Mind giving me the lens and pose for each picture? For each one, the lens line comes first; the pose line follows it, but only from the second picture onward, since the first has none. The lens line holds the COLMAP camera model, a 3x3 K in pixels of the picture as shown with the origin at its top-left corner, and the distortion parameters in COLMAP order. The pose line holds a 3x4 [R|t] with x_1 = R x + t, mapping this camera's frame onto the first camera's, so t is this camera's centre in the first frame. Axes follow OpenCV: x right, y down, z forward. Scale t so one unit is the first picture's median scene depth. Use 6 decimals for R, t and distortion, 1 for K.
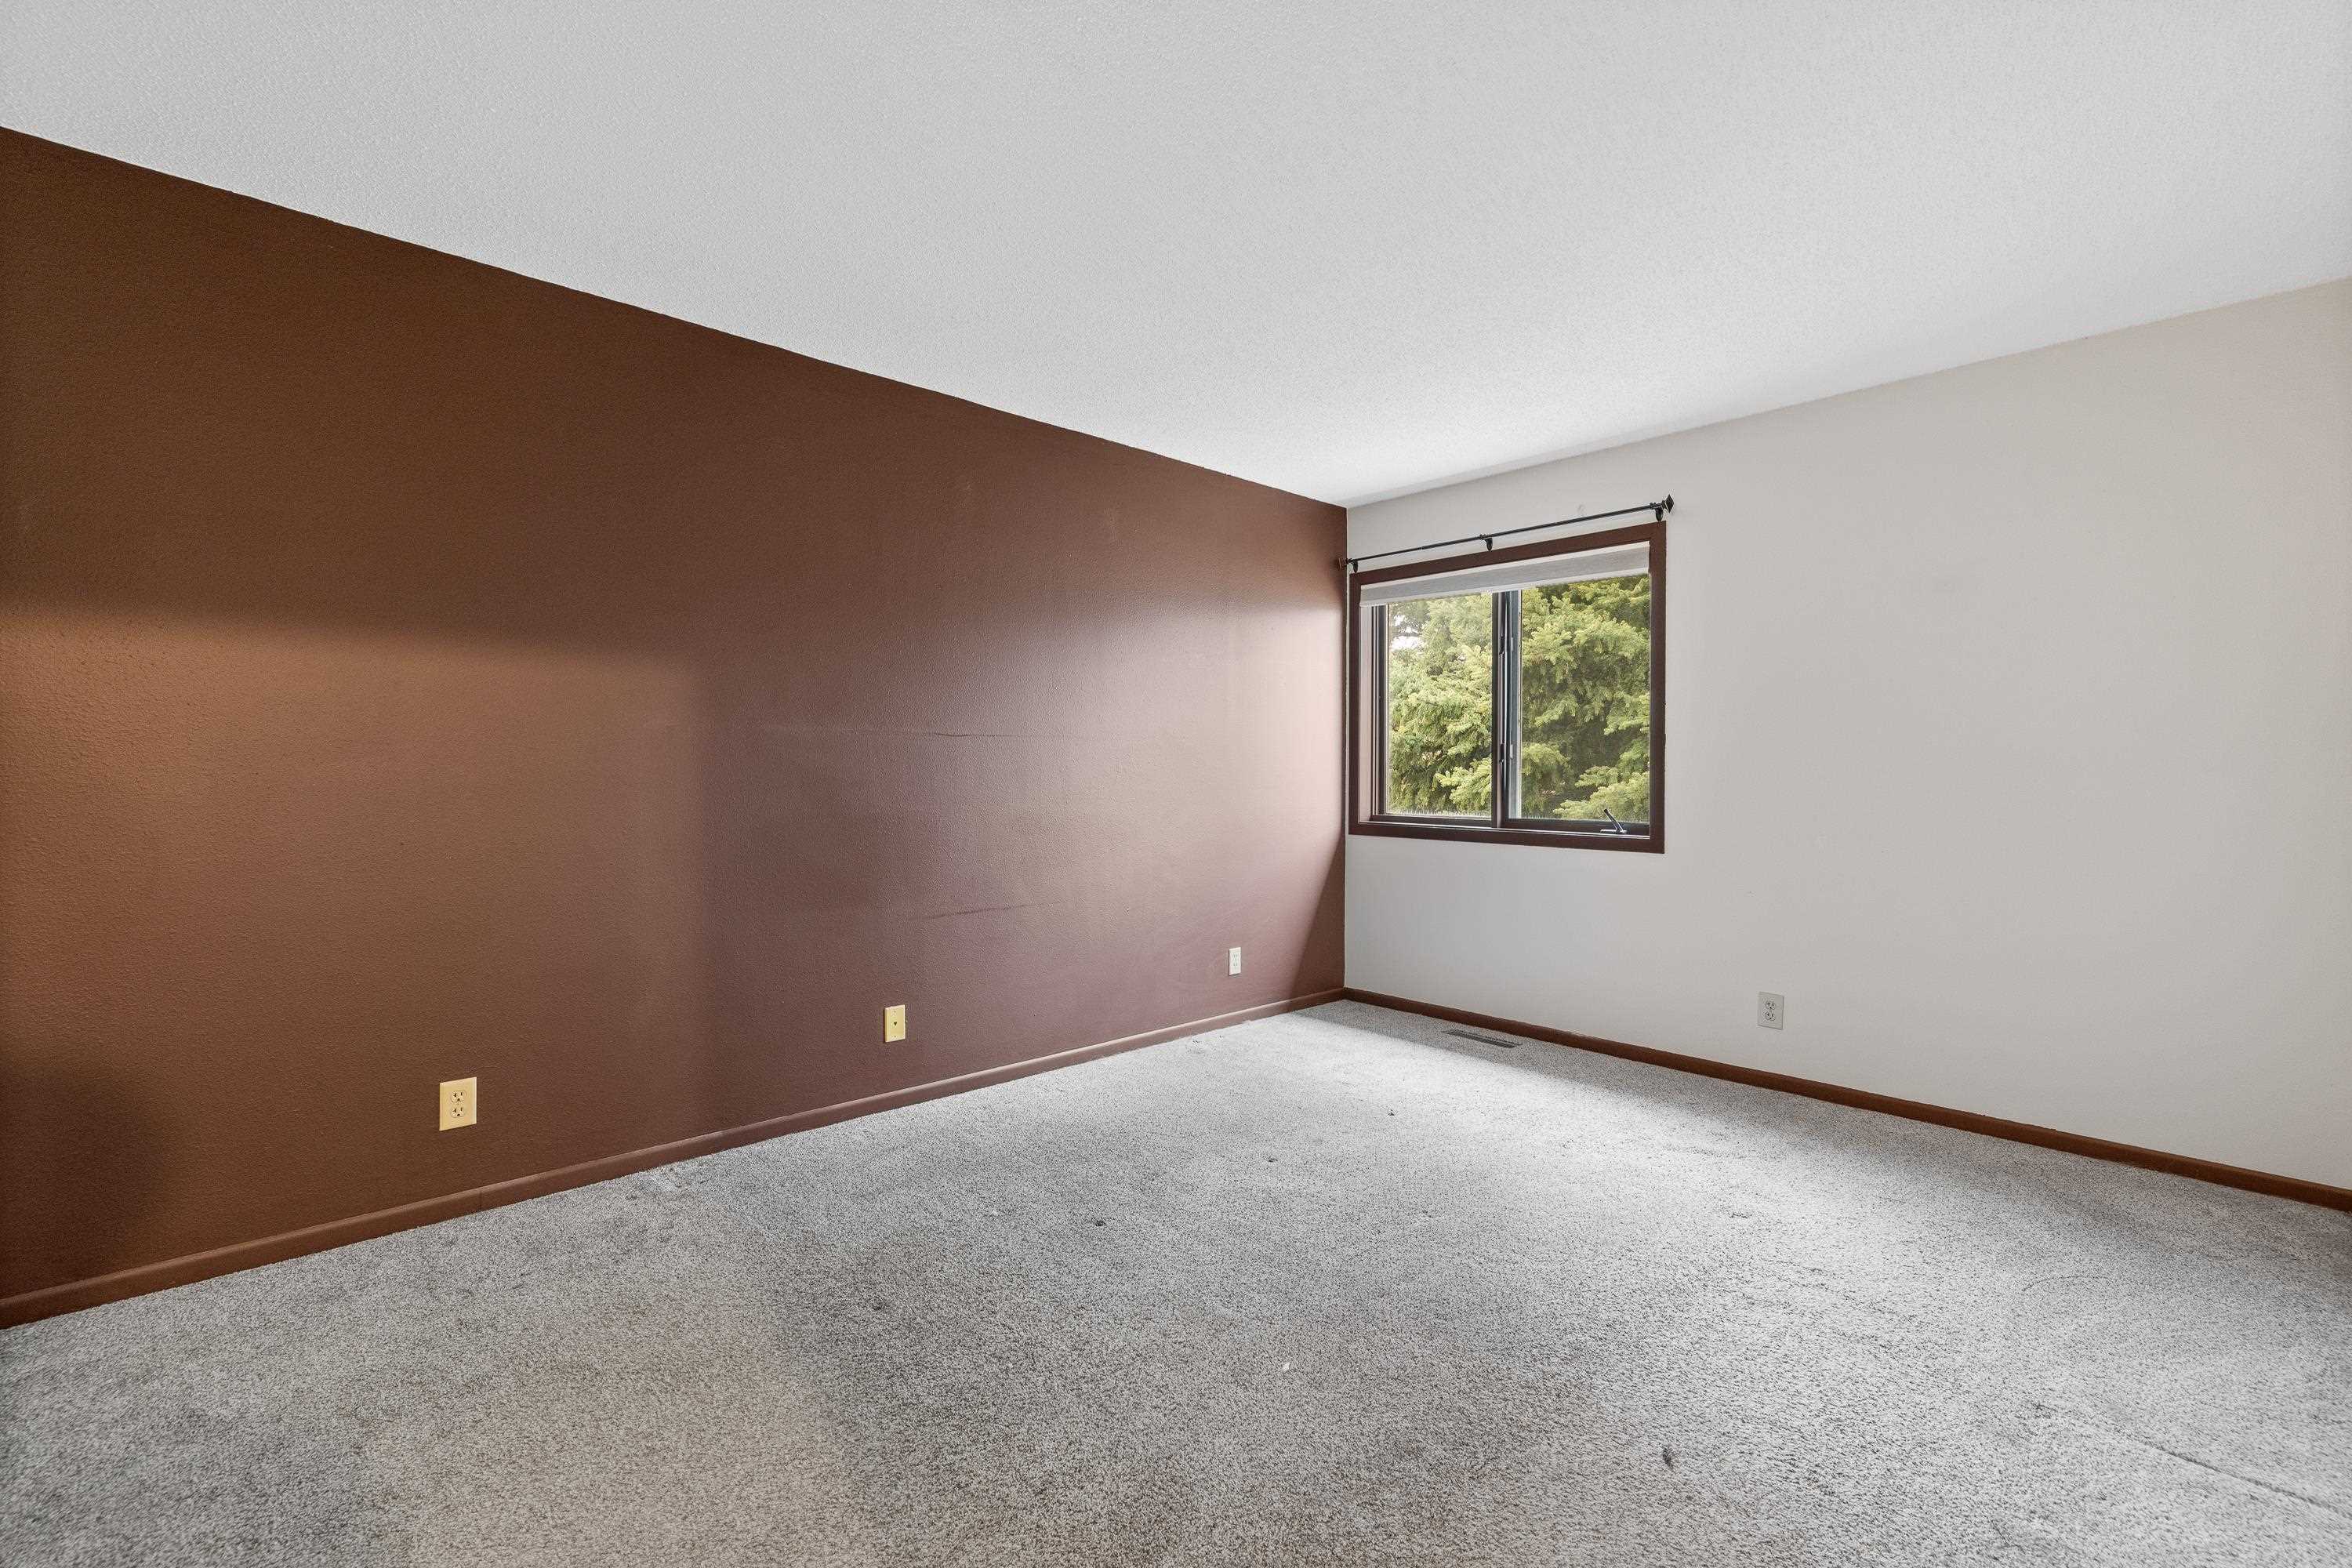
lens RADIAL K [[1020.4, 0, 1184.6], [0, 1020.4, 778.5], [0, 0, 1]] dist [0.004012, 0.000082]
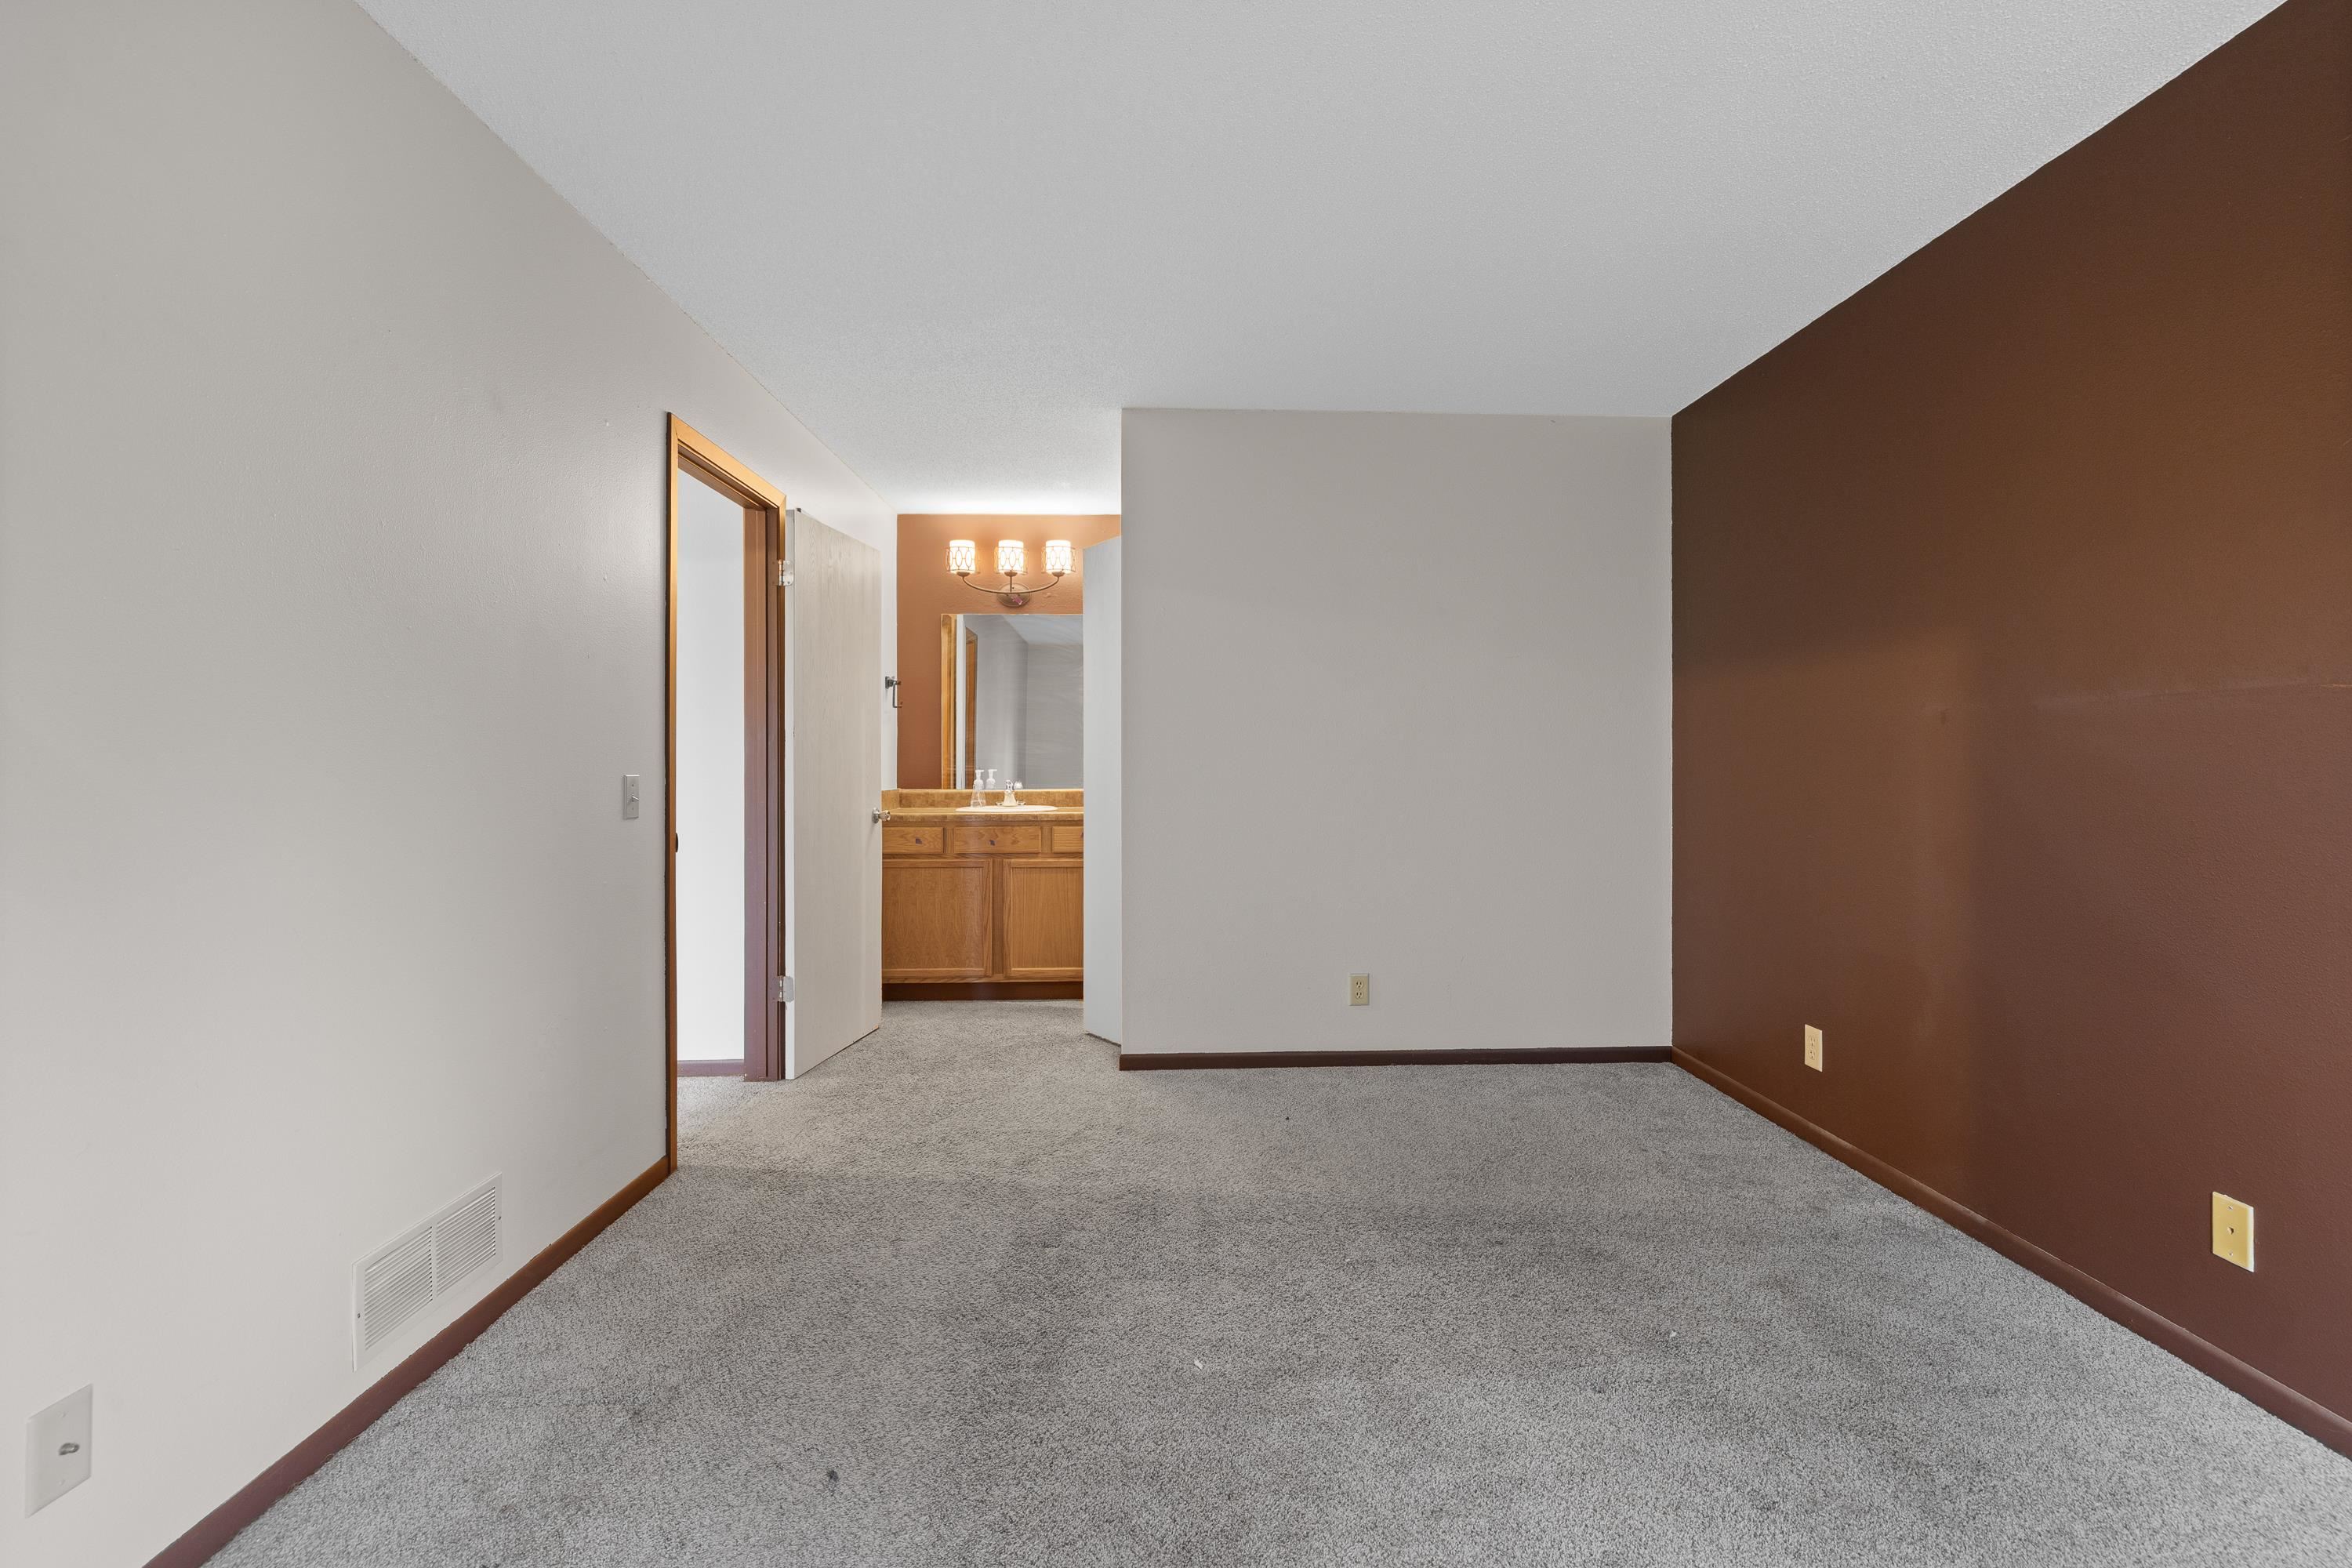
lens RADIAL K [[1020.4, 0, 1184.9], [0, 1020.4, 768.4], [0, 0, 1]] dist [0.004012, 0.000082]
pose [[-0.659149, 0.002070, -0.752010, 0.639956], [-0.007017, 0.999936, 0.008904, -0.006423], [0.751980, 0.011146, -0.659092, 1.230416]]
